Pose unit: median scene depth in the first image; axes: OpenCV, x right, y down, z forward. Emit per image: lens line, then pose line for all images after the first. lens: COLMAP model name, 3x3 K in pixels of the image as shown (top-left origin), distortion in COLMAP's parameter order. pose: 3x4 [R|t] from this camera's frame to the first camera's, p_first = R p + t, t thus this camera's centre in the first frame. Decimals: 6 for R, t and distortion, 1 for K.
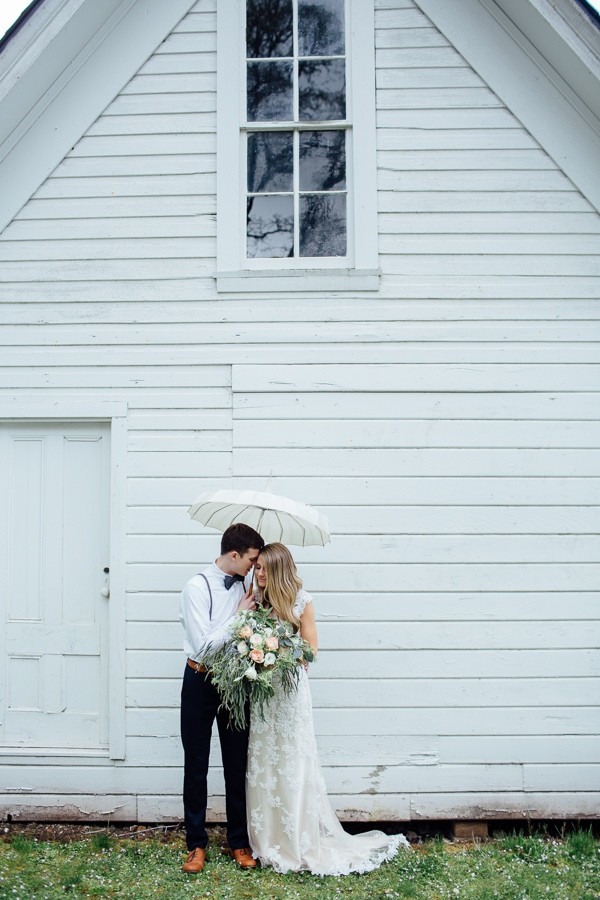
lens RADIAL K [[873.6, 0, 301.8], [0, 873.6, 439.7], [0, 0, 1]] dist [-0.110724, 0.121198]
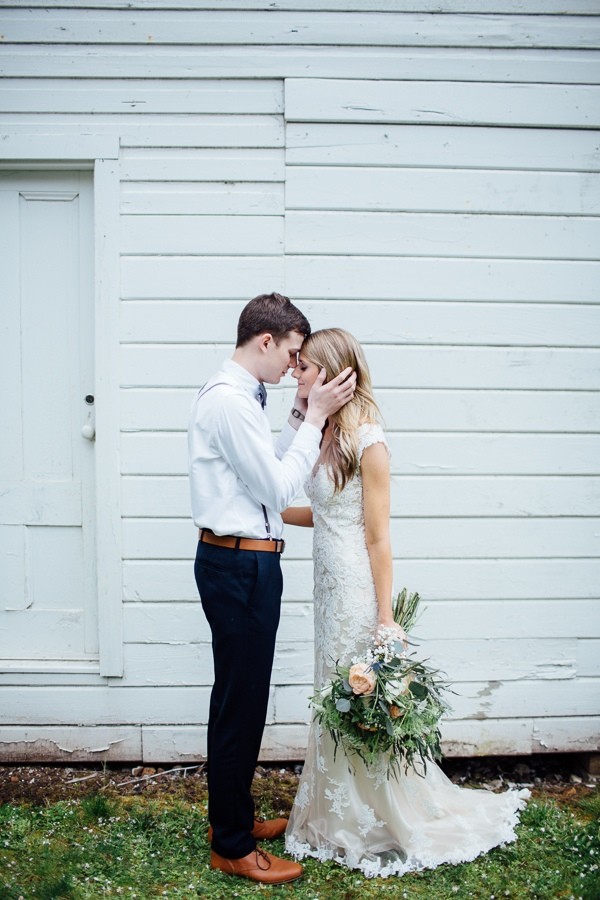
lens RADIAL K [[873.6, 0, 301.8], [0, 873.6, 439.7], [0, 0, 1]] dist [-0.110724, 0.121198]
pose [[0.998772, 0.004985, 0.049297, -0.099102], [-0.012213, 0.988997, 0.147429, 0.084202], [-0.048020, -0.147850, 0.987843, 0.345665]]
